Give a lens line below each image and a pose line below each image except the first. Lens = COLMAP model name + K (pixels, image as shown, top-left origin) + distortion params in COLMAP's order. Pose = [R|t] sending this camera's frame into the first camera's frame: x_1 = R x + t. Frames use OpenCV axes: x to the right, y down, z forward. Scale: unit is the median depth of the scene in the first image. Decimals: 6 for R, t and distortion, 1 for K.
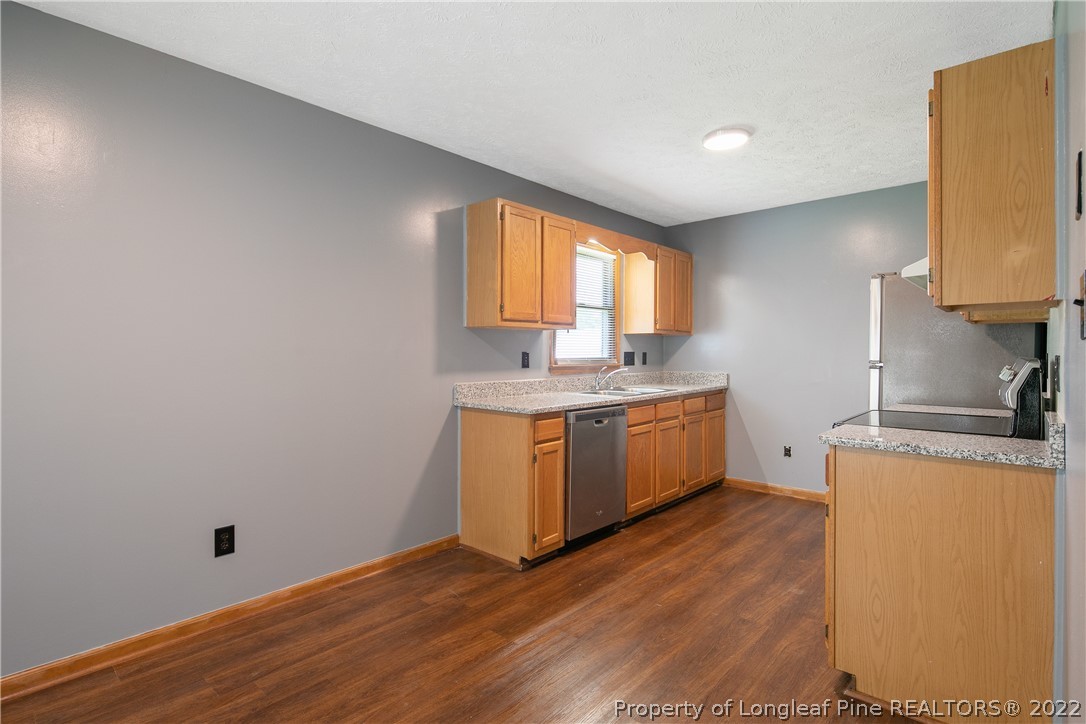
lens RADIAL K [[539.0, 0, 540.6], [0, 539.0, 347.8], [0, 0, 1]] dist [-0.001244, -0.000391]
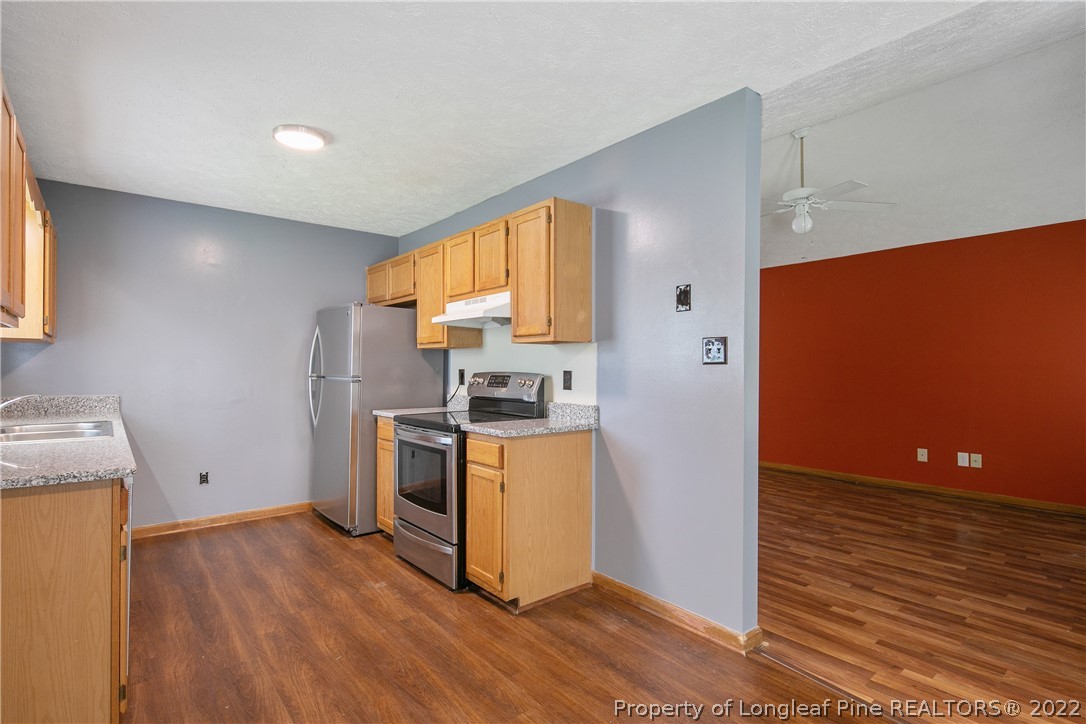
lens RADIAL K [[527.4, 0, 539.5], [0, 527.4, 365.6], [0, 0, 1]] dist [-0.002332, -0.001420]
pose [[0.143014, 0.003074, 0.989716, -0.484884], [-0.011149, 0.999937, -0.001495, -0.001085], [-0.989658, -0.010821, 0.143039, 0.462289]]
